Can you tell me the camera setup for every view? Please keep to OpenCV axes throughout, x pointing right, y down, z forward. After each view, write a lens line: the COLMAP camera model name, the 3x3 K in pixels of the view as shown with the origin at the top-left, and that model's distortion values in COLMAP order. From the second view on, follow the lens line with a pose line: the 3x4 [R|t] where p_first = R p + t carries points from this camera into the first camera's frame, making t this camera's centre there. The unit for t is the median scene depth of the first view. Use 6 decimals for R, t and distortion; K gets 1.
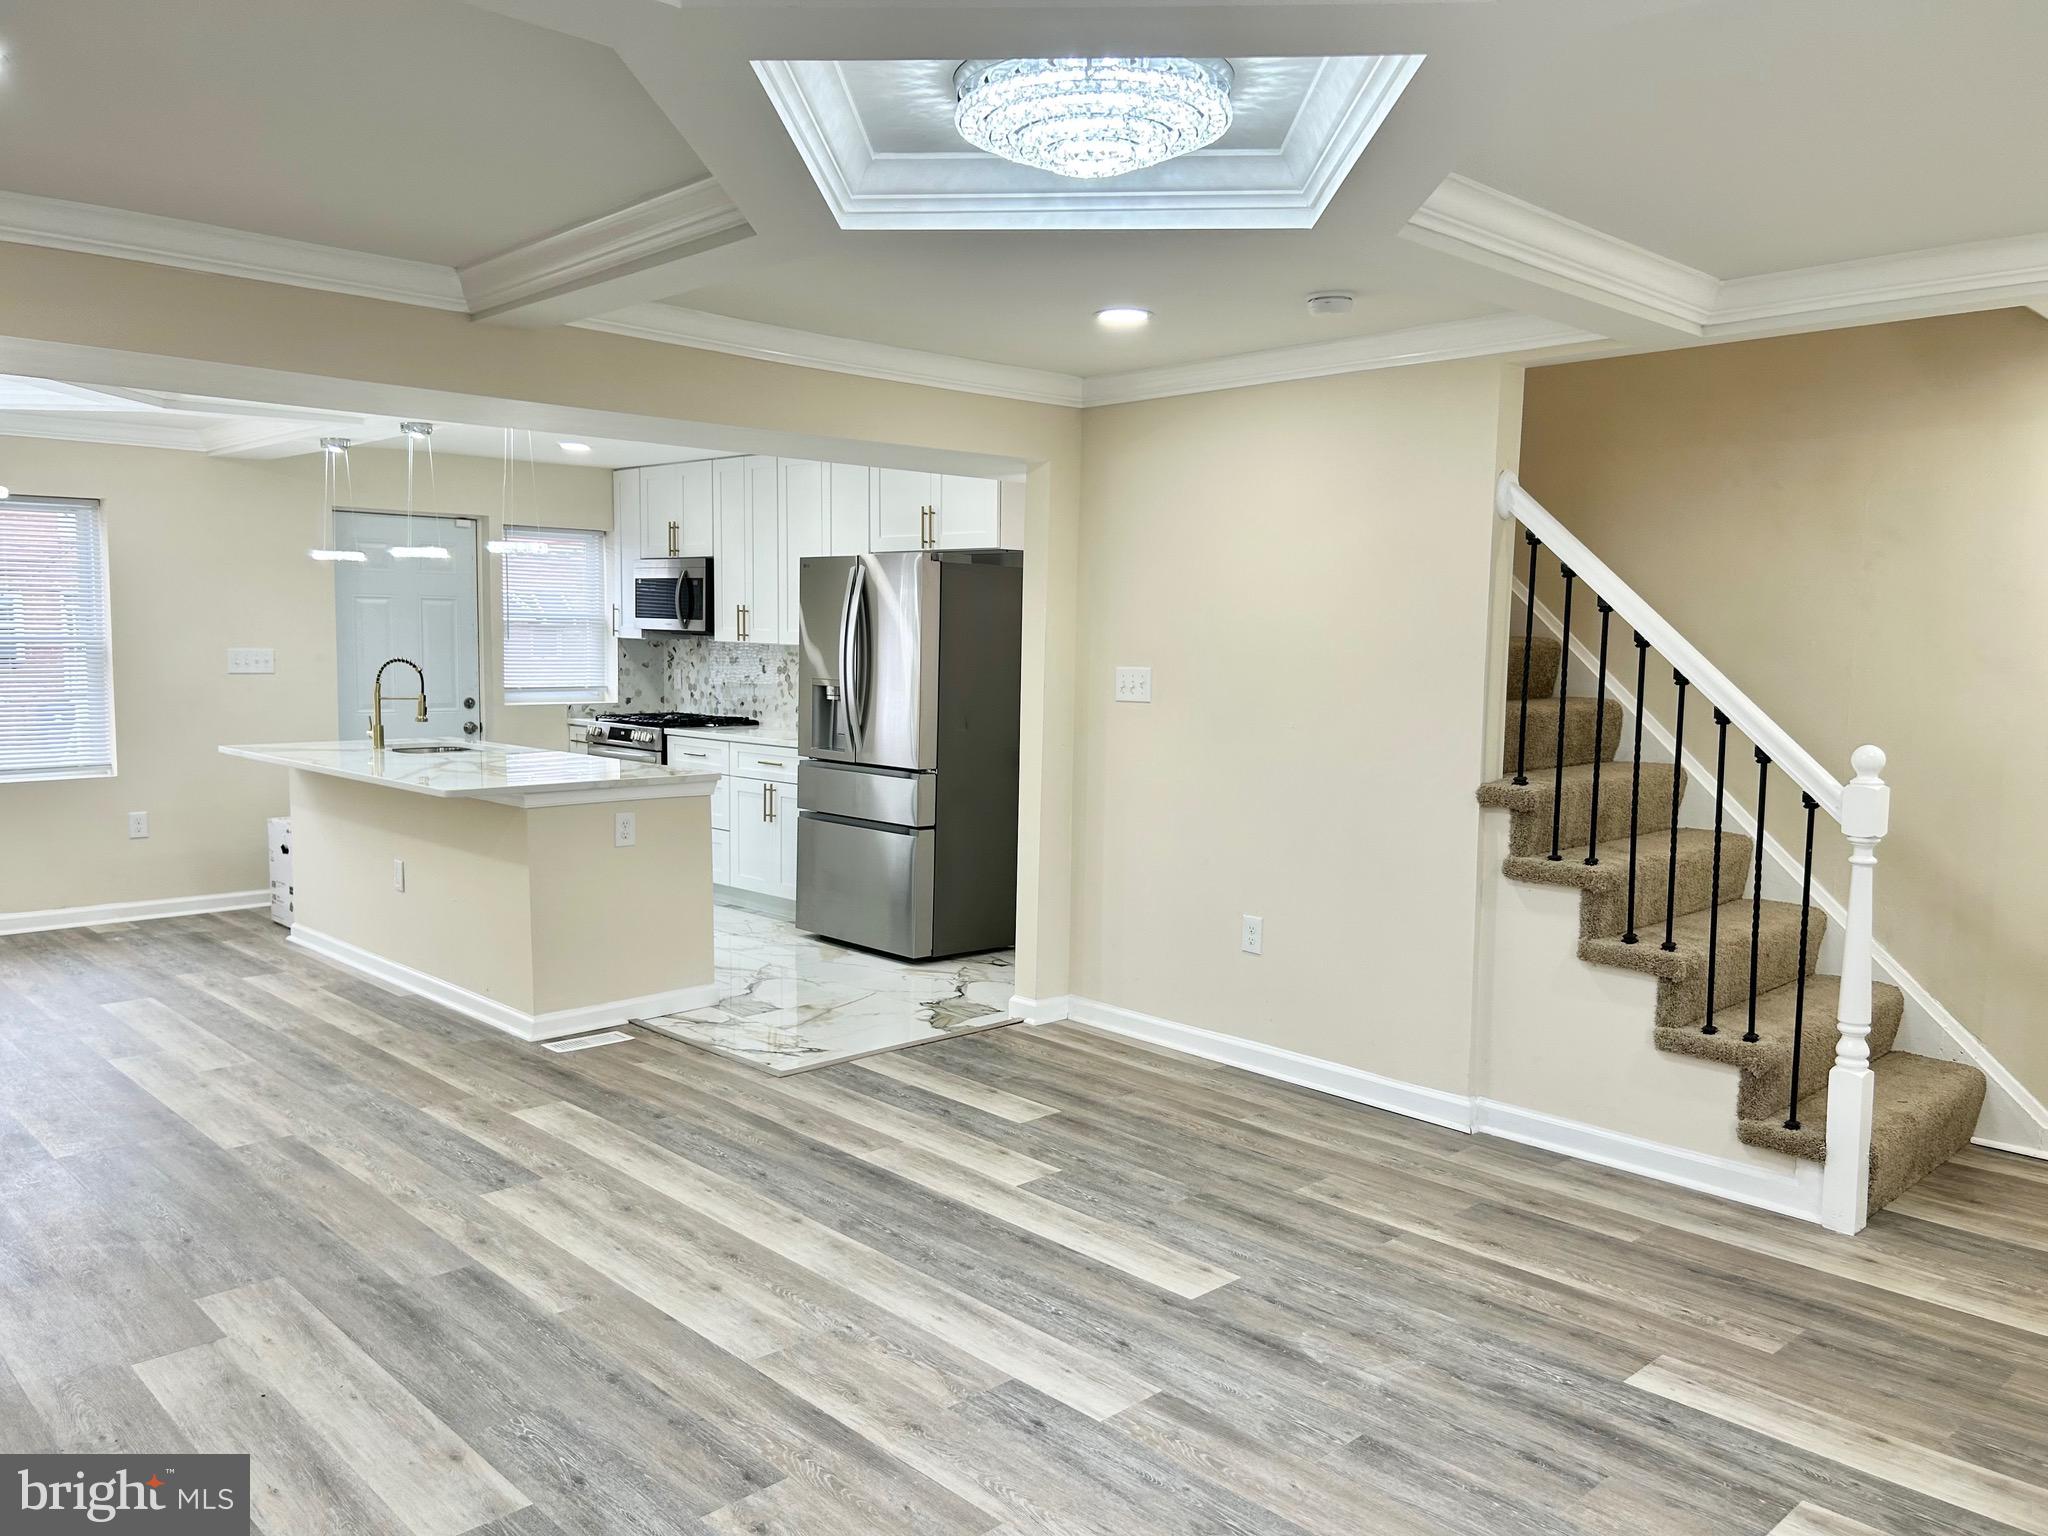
lens RADIAL K [[1540.9, 0, 1020.1], [0, 1540.9, 790.0], [0, 0, 1]] dist [0.058617, -0.068937]
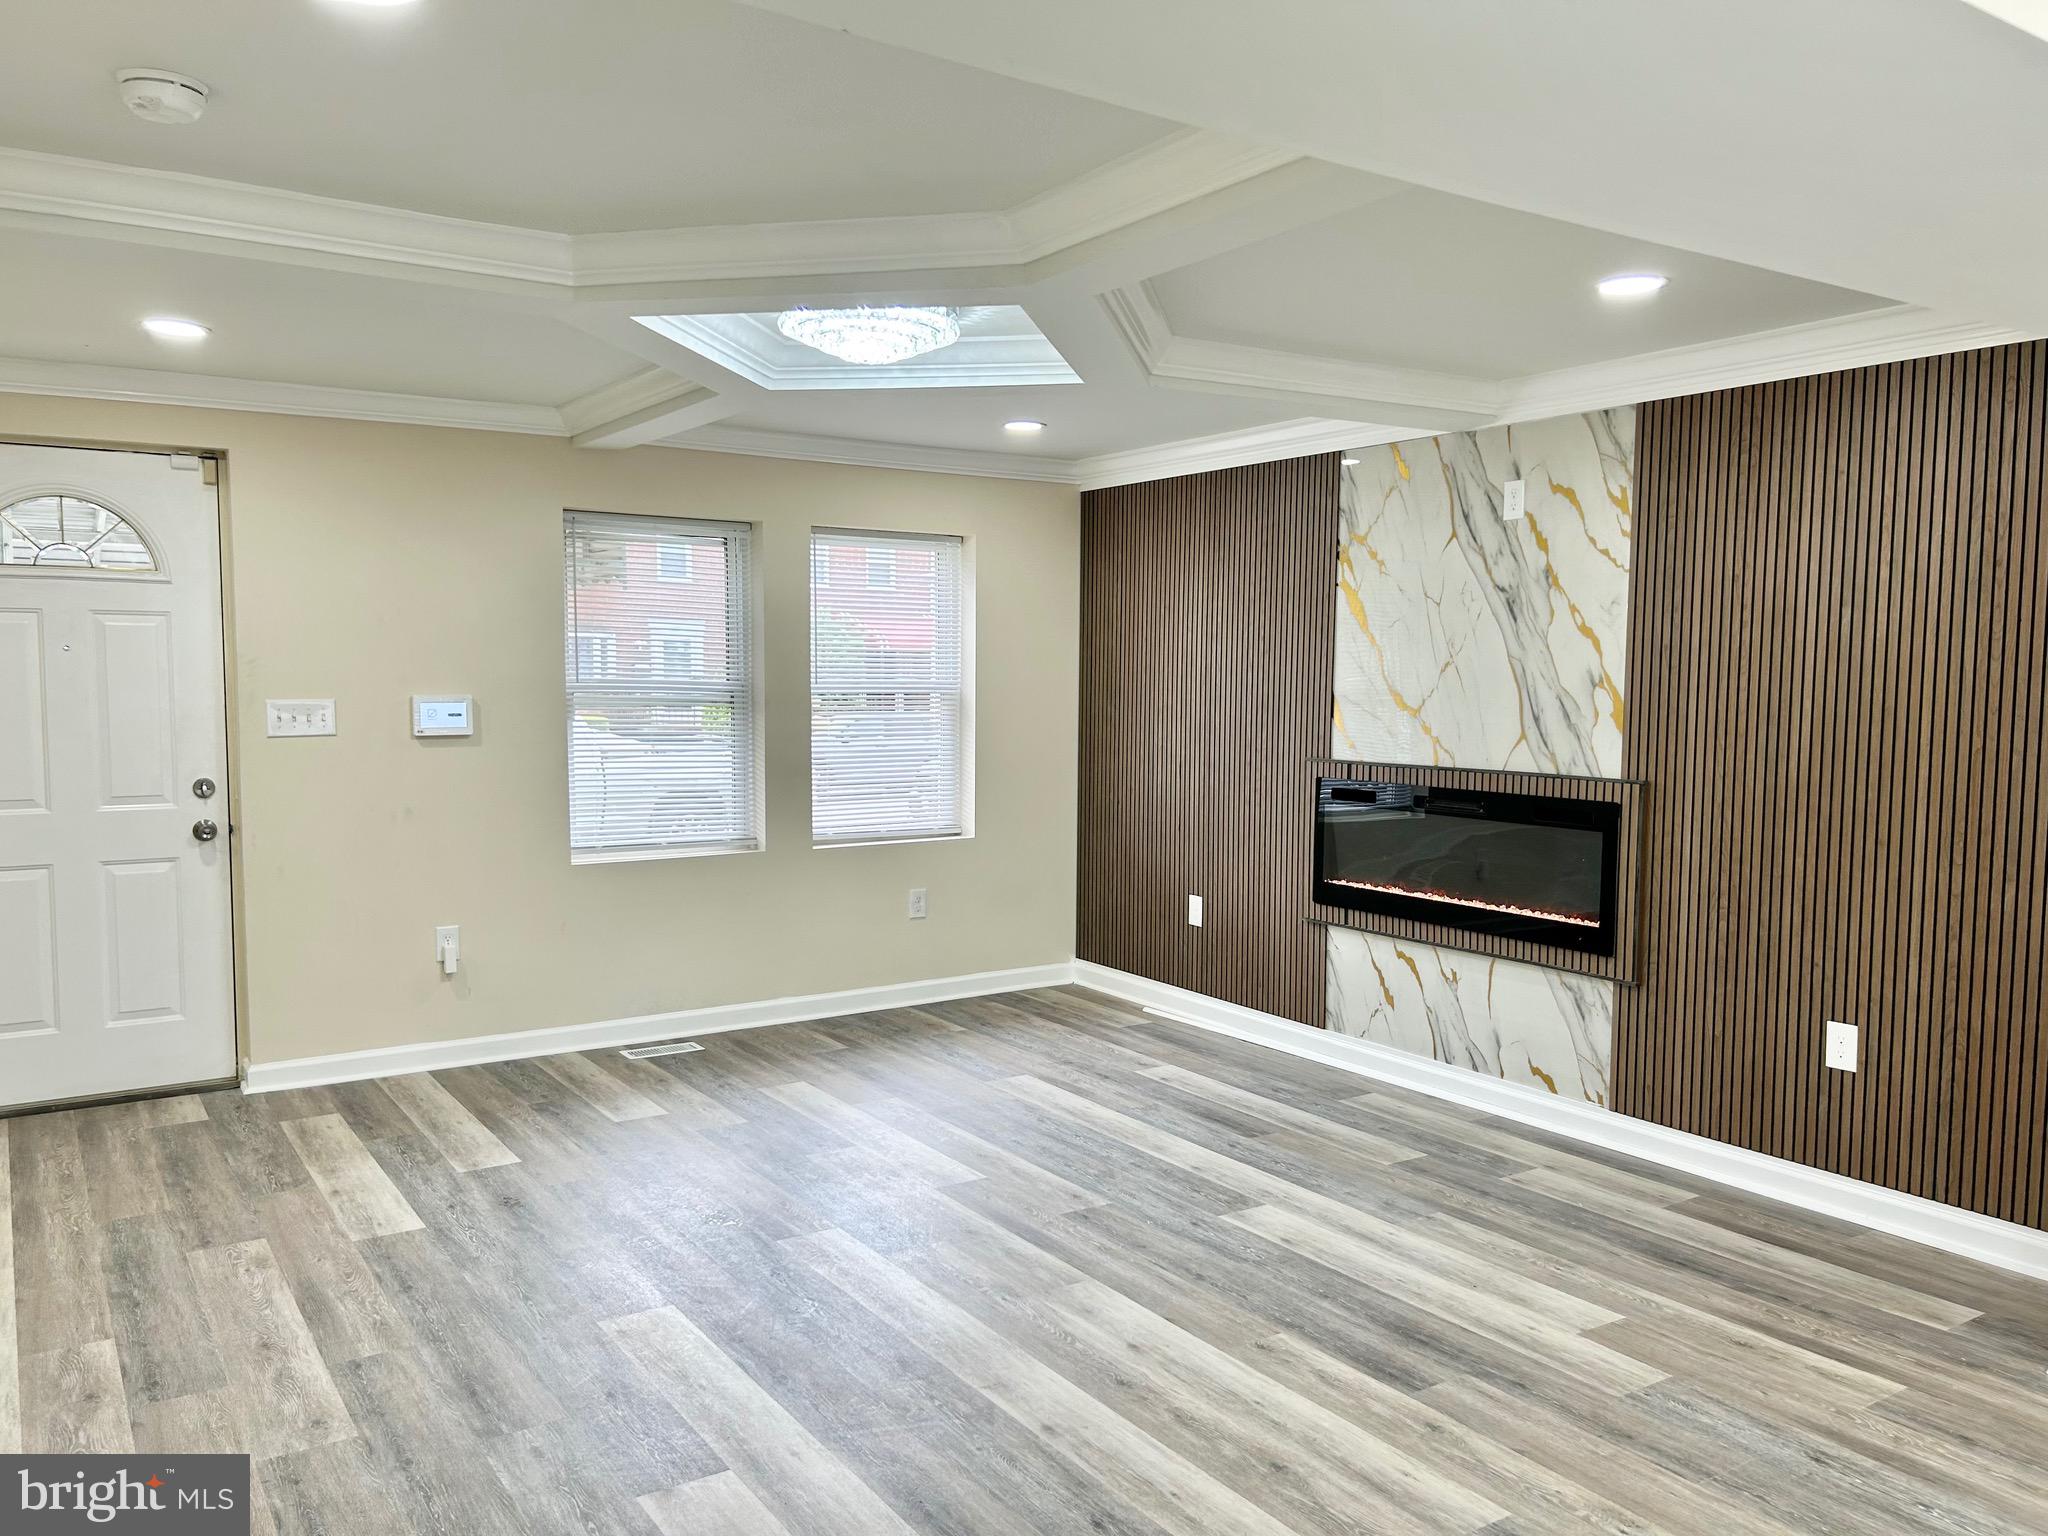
lens RADIAL K [[1540.9, 0, 998.4], [0, 1540.9, 795.5], [0, 0, 1]] dist [0.058617, -0.068937]
pose [[-0.981727, -0.034702, 0.187106, -0.209397], [0.000248, 0.982998, 0.183615, -0.143300], [-0.190297, 0.180306, -0.965027, 1.396795]]
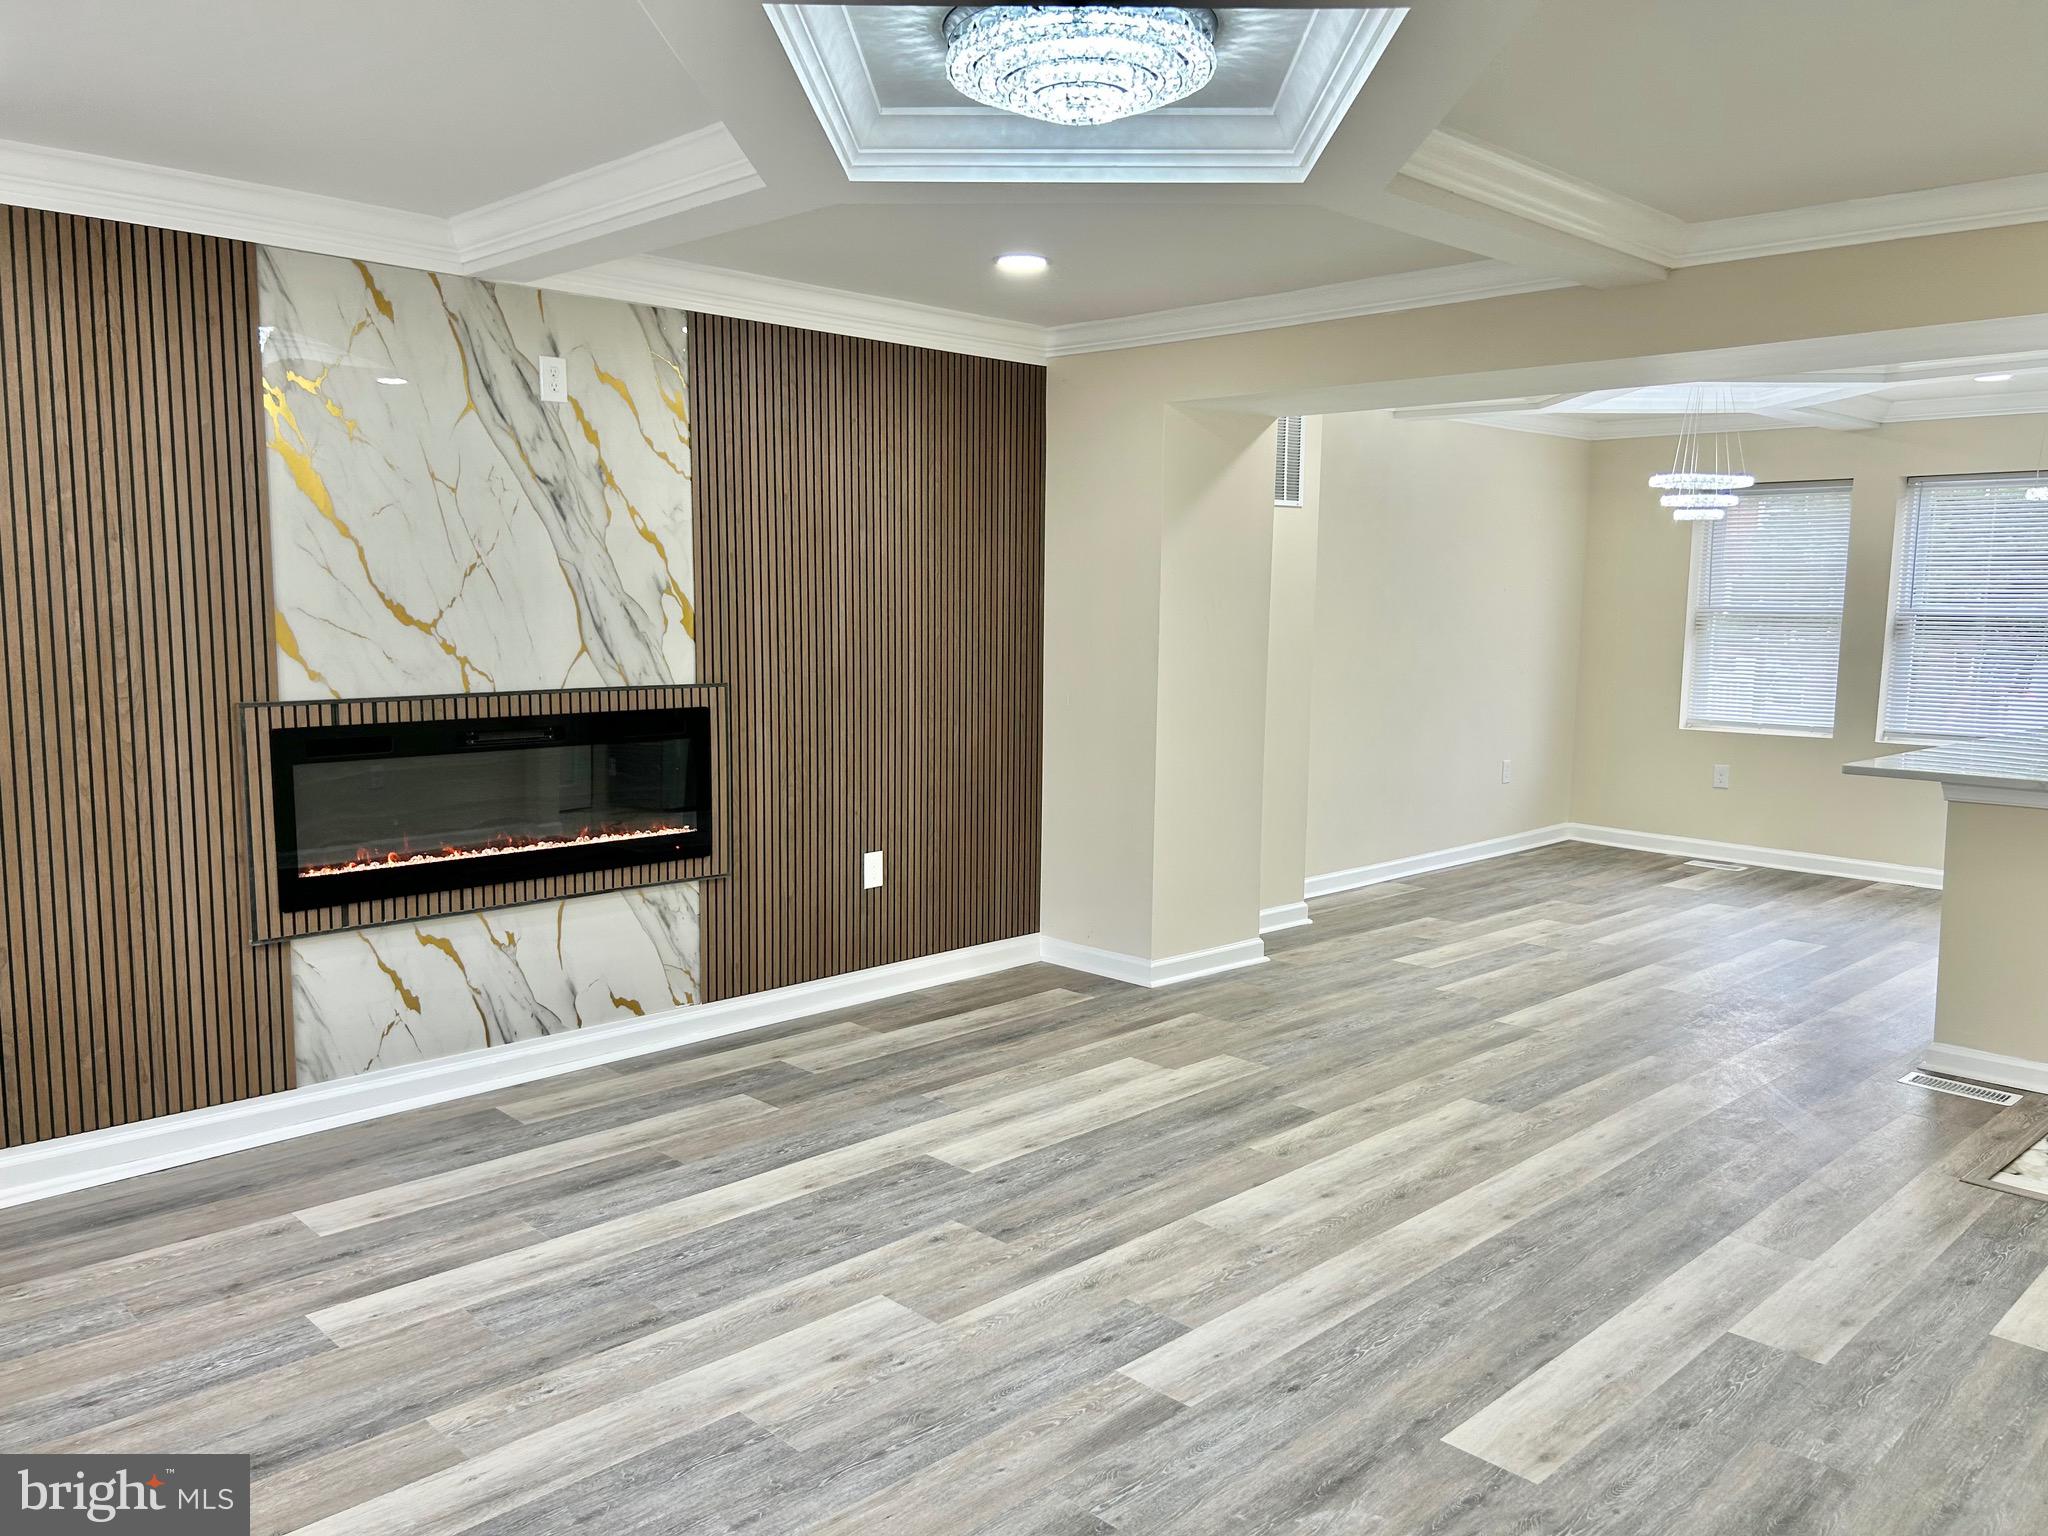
lens RADIAL K [[1540.9, 0, 1036.5], [0, 1540.9, 782.0], [0, 0, 1]] dist [0.058617, -0.068937]
pose [[0.019284, 0.111708, -0.993554, 0.616877], [-0.112737, 0.987644, 0.108855, -0.041359], [0.993438, 0.109912, 0.031640, 0.544852]]
